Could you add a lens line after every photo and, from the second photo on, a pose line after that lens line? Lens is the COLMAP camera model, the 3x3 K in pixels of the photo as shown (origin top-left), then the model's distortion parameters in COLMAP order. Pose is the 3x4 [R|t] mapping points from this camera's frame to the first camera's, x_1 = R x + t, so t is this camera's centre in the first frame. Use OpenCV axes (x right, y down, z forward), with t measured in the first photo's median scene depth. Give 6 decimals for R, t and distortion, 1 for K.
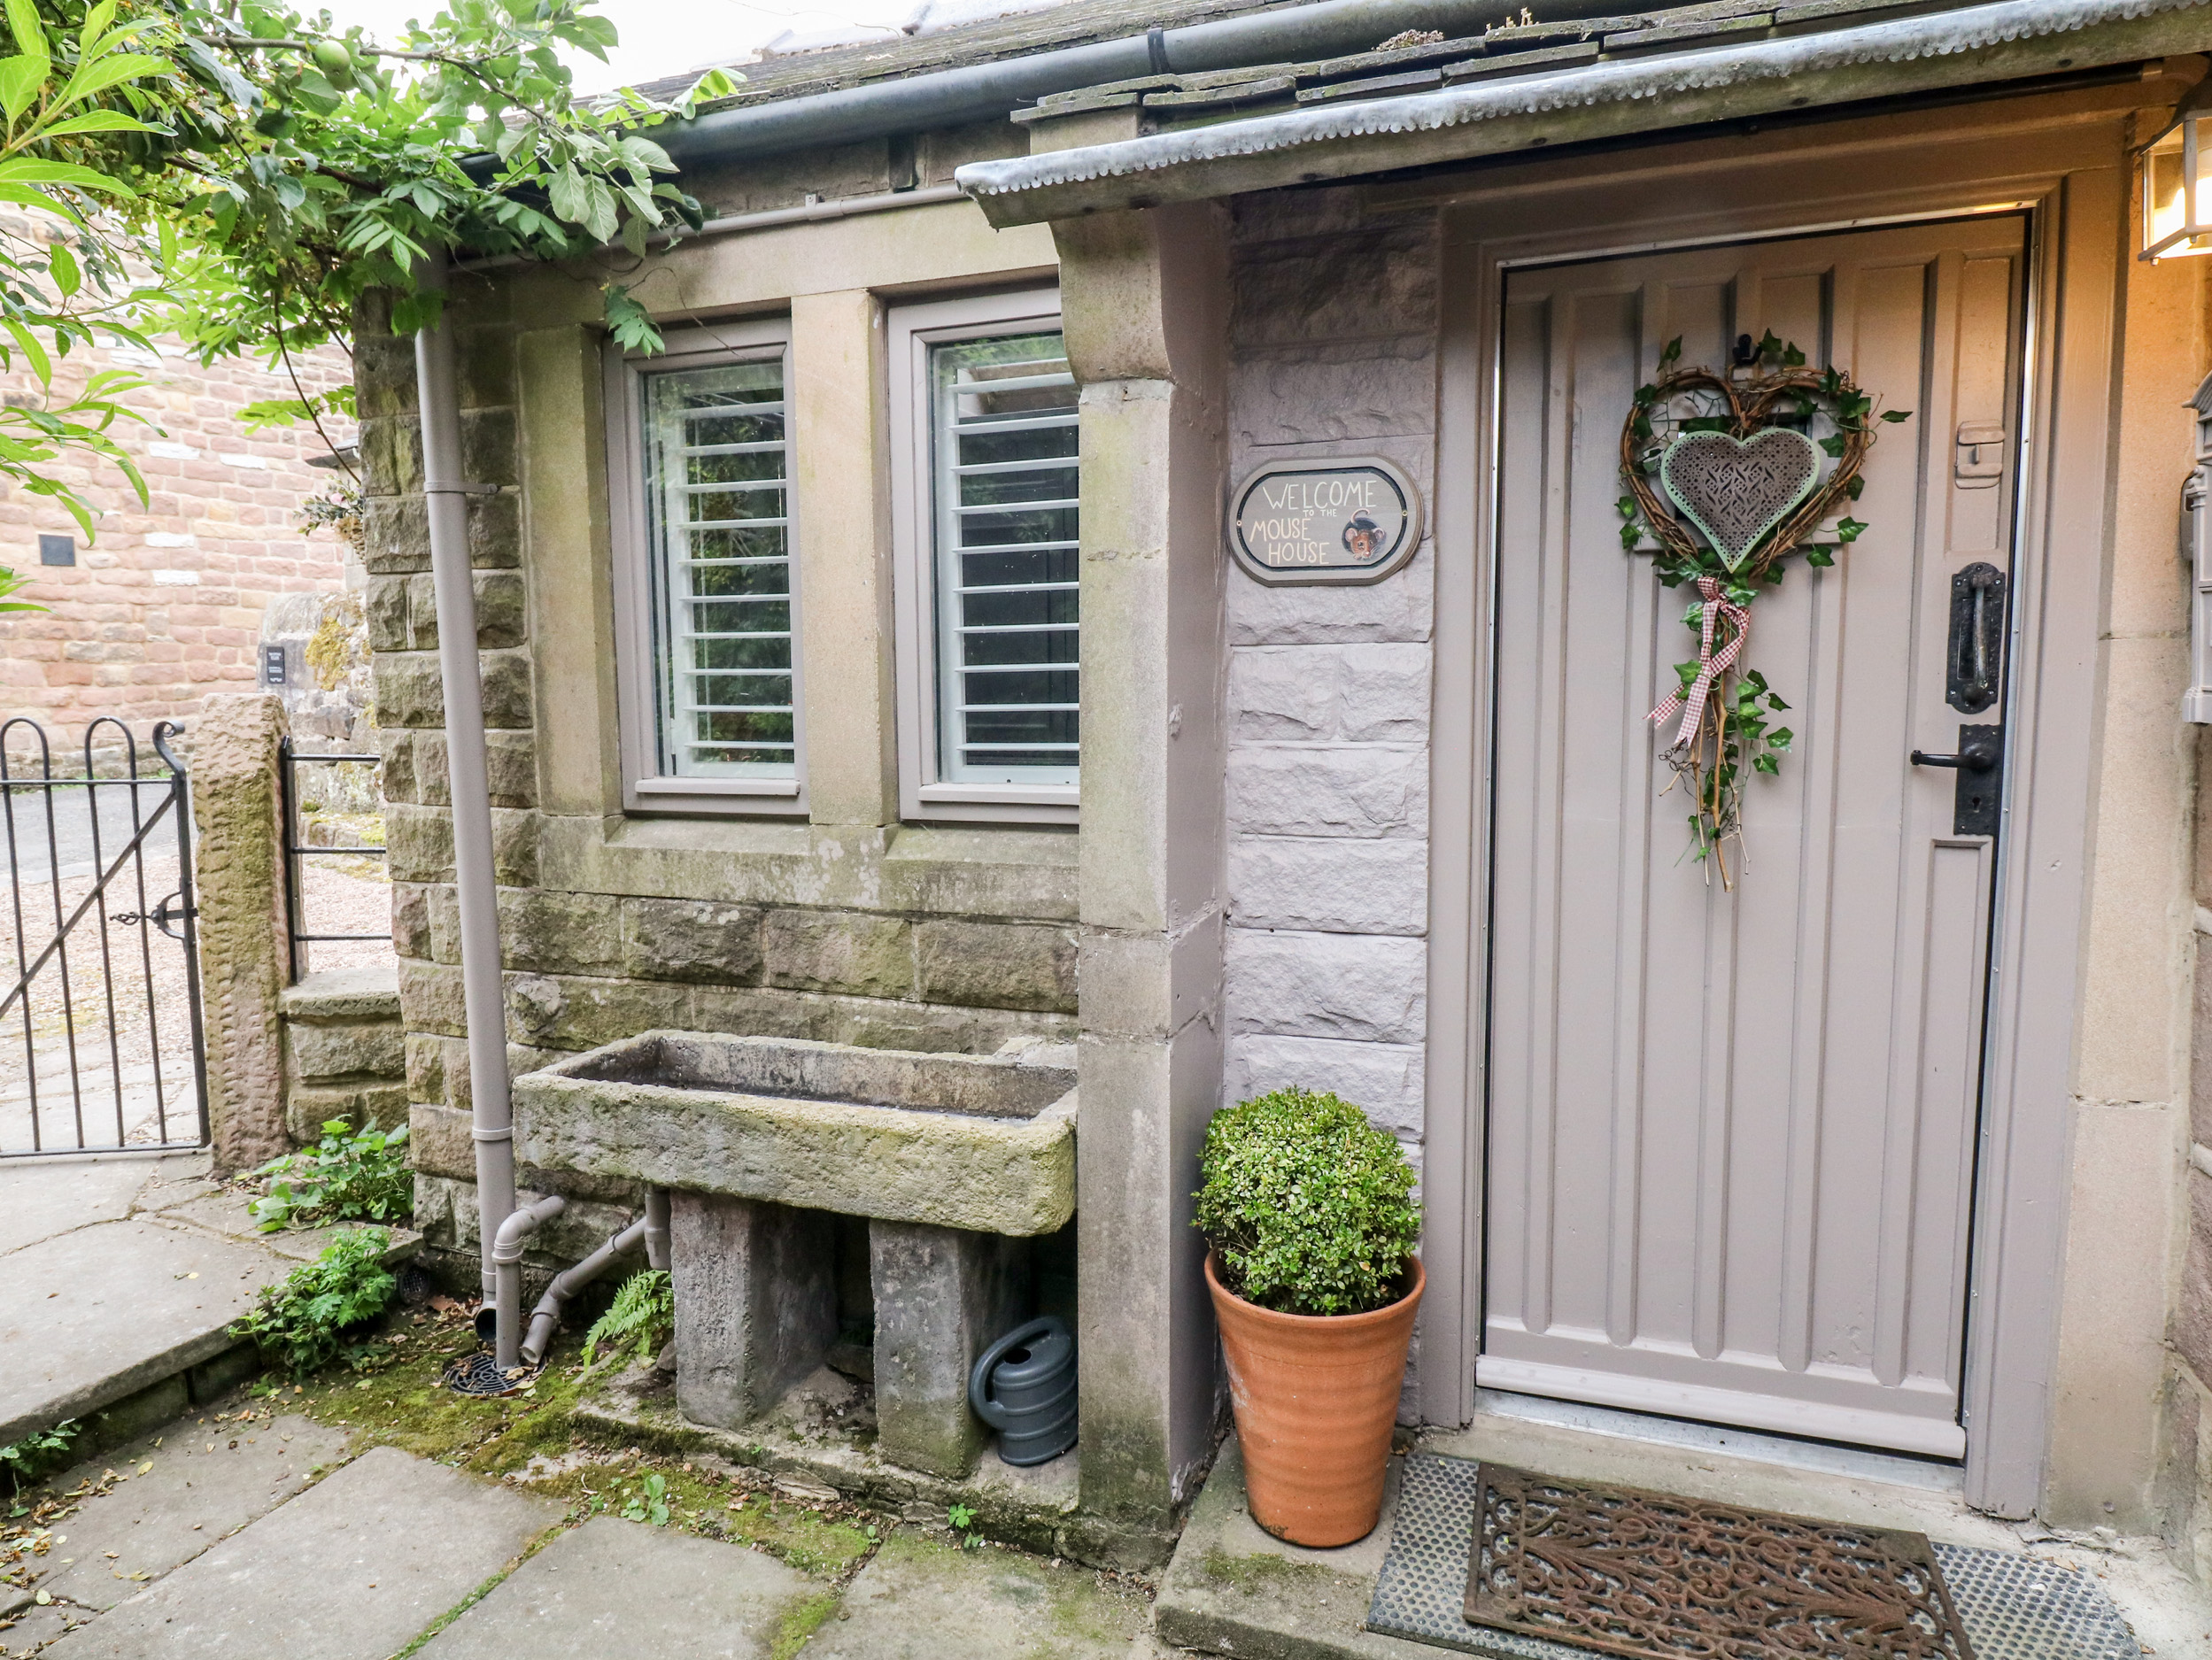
lens RADIAL K [[1459.8, 0, 1103.9], [0, 1459.8, 832.1], [0, 0, 1]] dist [-0.006228, -0.000588]
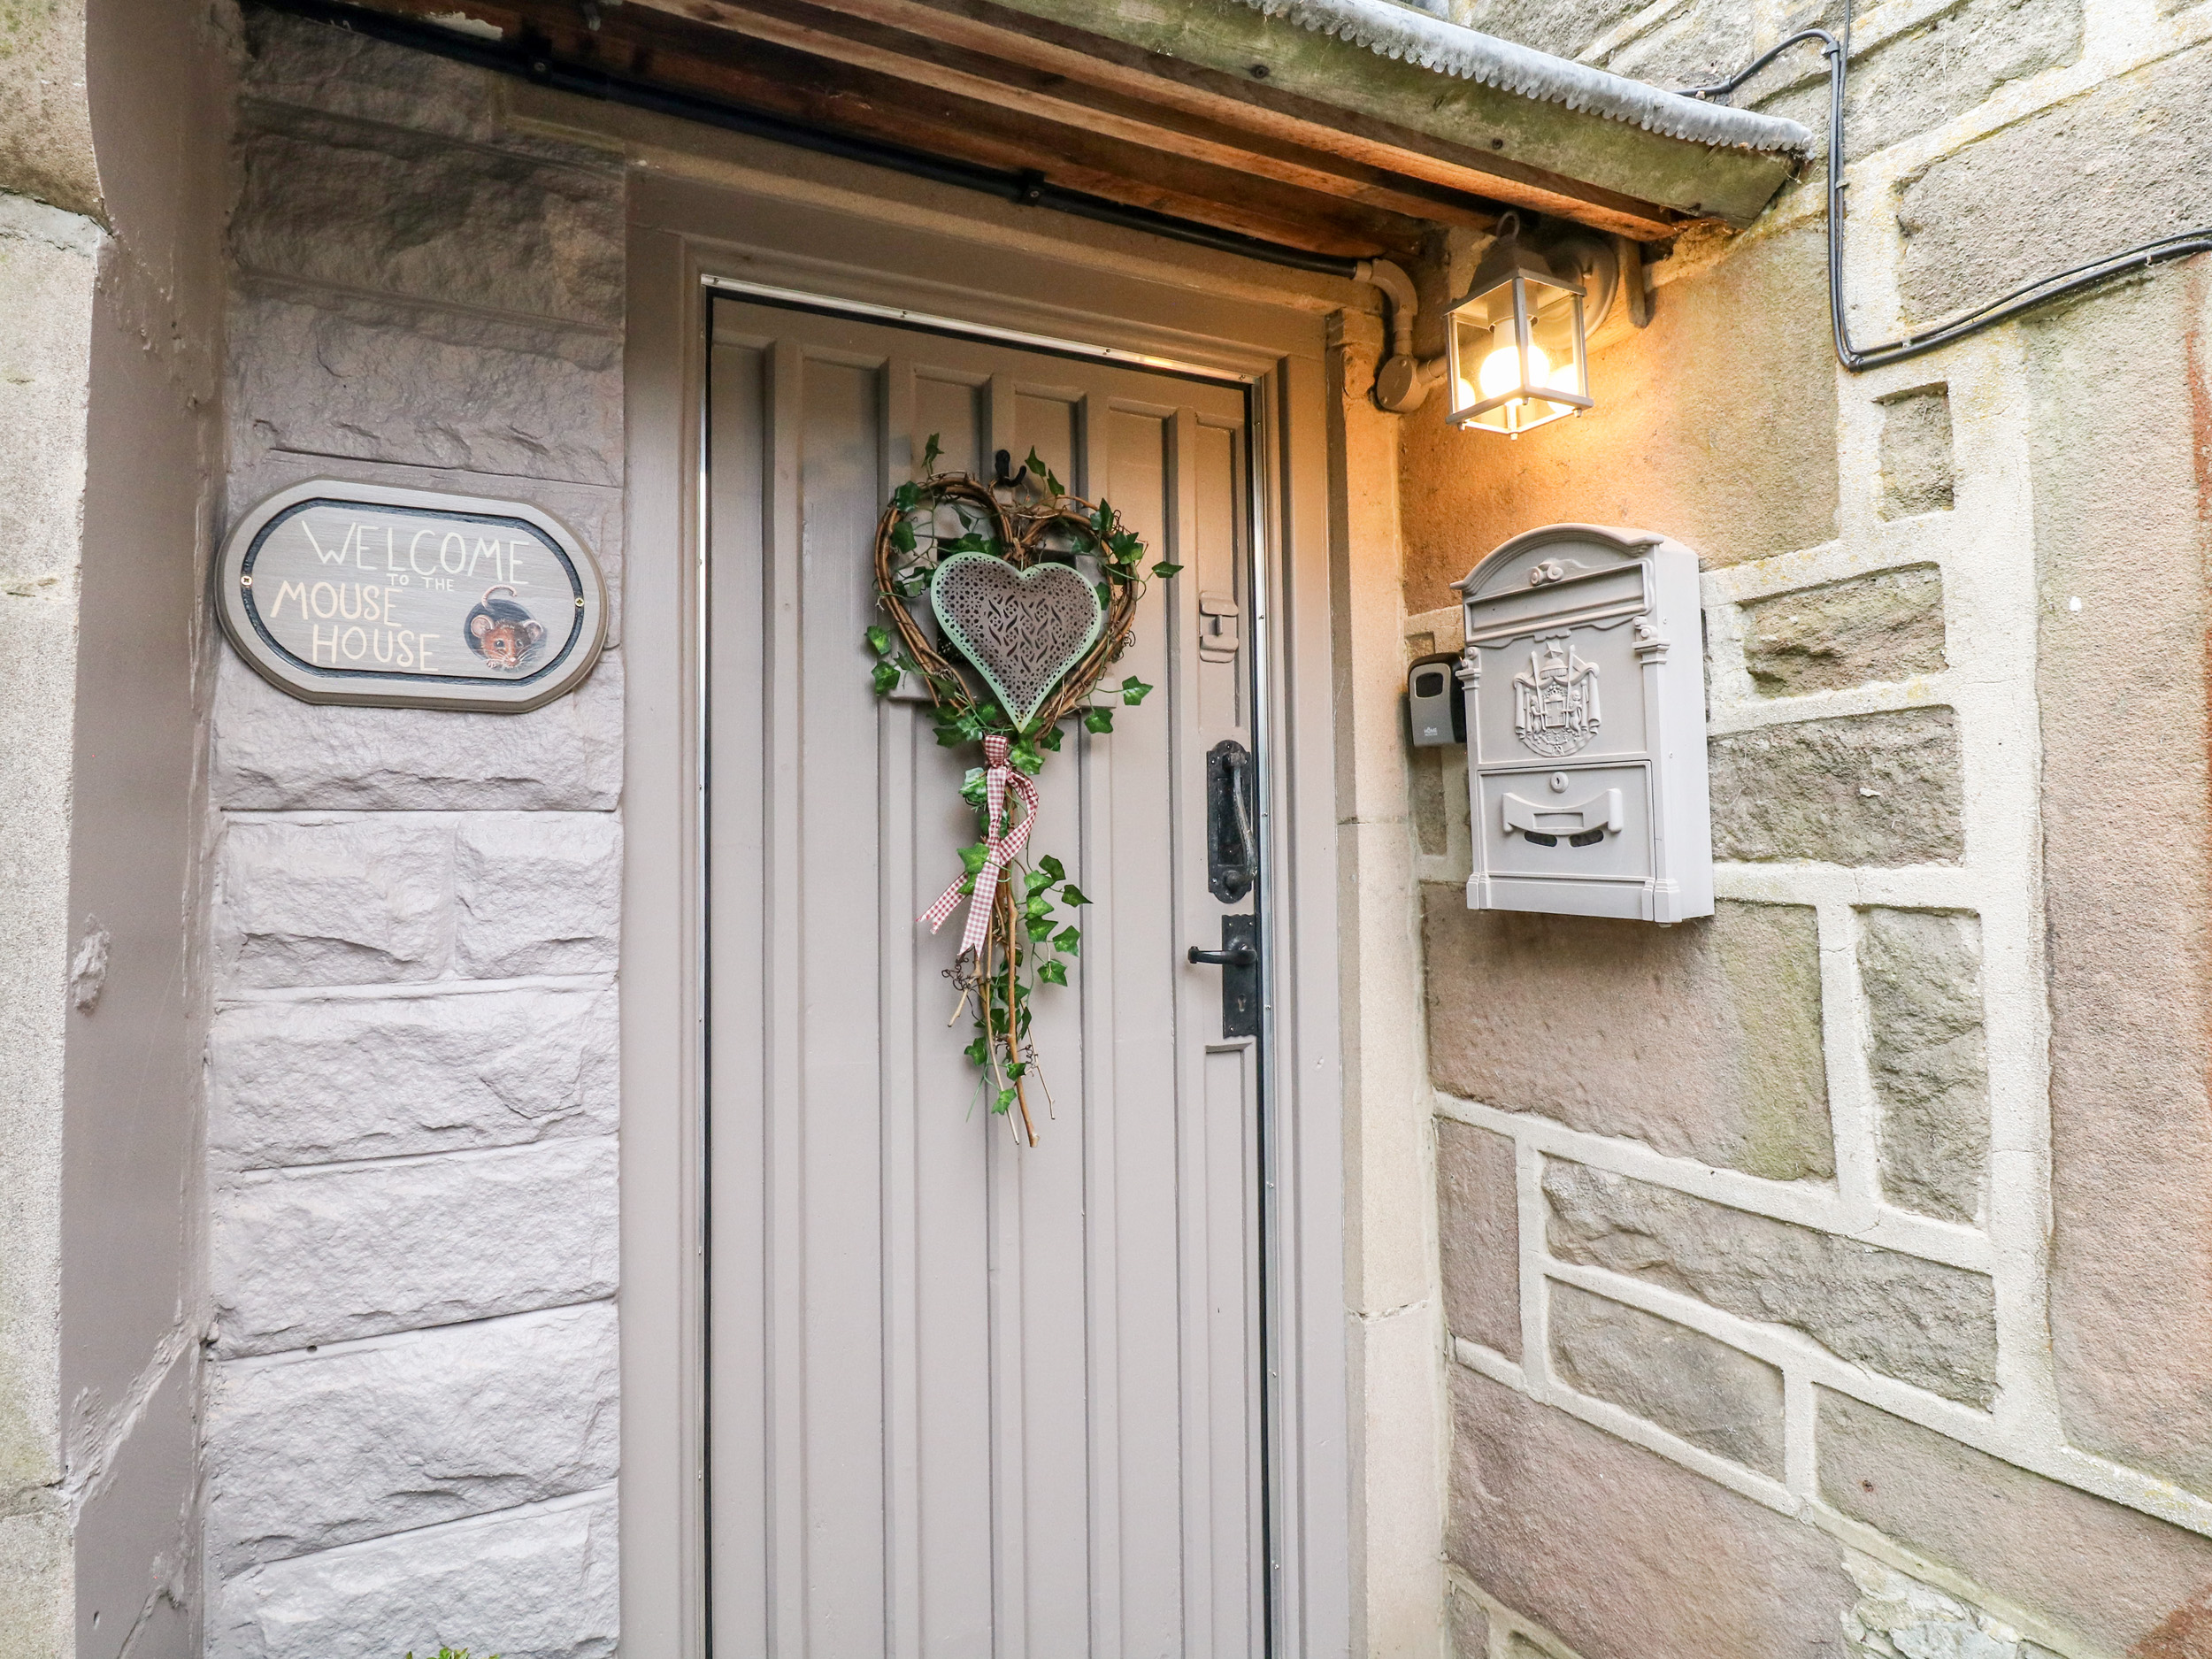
lens RADIAL K [[1173.2, 0, 1096.1], [0, 1173.2, 813.4], [0, 0, 1]] dist [-0.003922, -0.011444]
pose [[0.708267, 0.025713, 0.705476, 0.015413], [0.080018, 0.989972, -0.116417, -0.056823], [-0.701395, 0.138905, 0.699107, 0.523650]]
